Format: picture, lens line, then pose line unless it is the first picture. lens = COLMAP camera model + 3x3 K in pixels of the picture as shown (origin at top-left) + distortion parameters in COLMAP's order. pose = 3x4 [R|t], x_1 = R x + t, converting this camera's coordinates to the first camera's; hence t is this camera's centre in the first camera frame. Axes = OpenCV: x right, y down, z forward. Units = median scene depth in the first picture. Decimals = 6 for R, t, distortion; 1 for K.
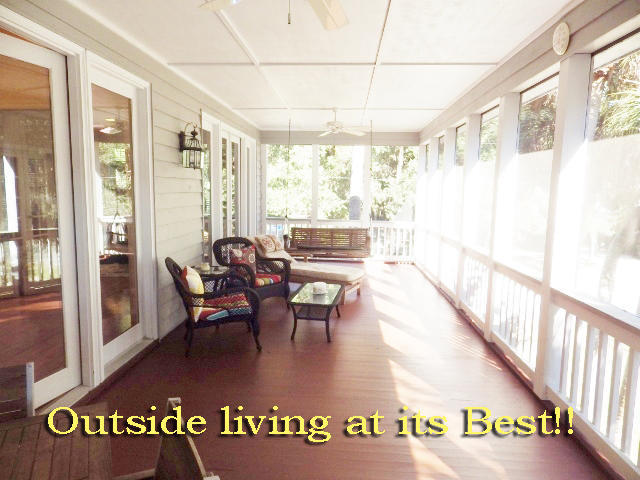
lens RADIAL K [[427.7, 0, 319.3], [0, 427.7, 237.1], [0, 0, 1]] dist [0.006028, -0.007206]
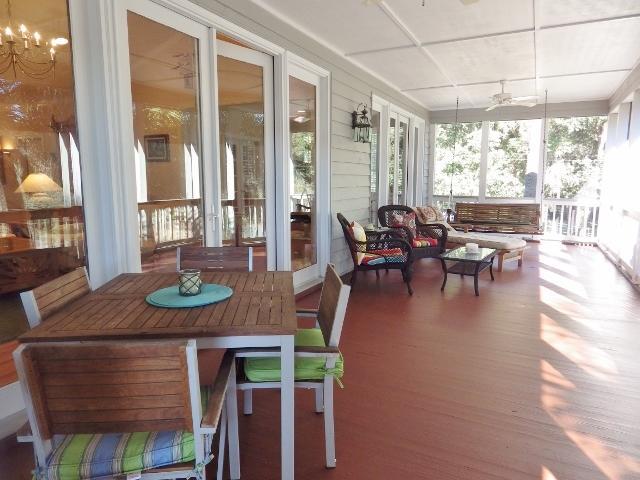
lens RADIAL K [[427.7, 0, 319.3], [0, 427.7, 237.1], [0, 0, 1]] dist [0.006028, -0.007206]
pose [[0.917522, 0.038458, -0.395822, 0.064424], [-0.031119, 0.999204, 0.024947, 0.066757], [0.396467, -0.010571, 0.917988, -0.120685]]
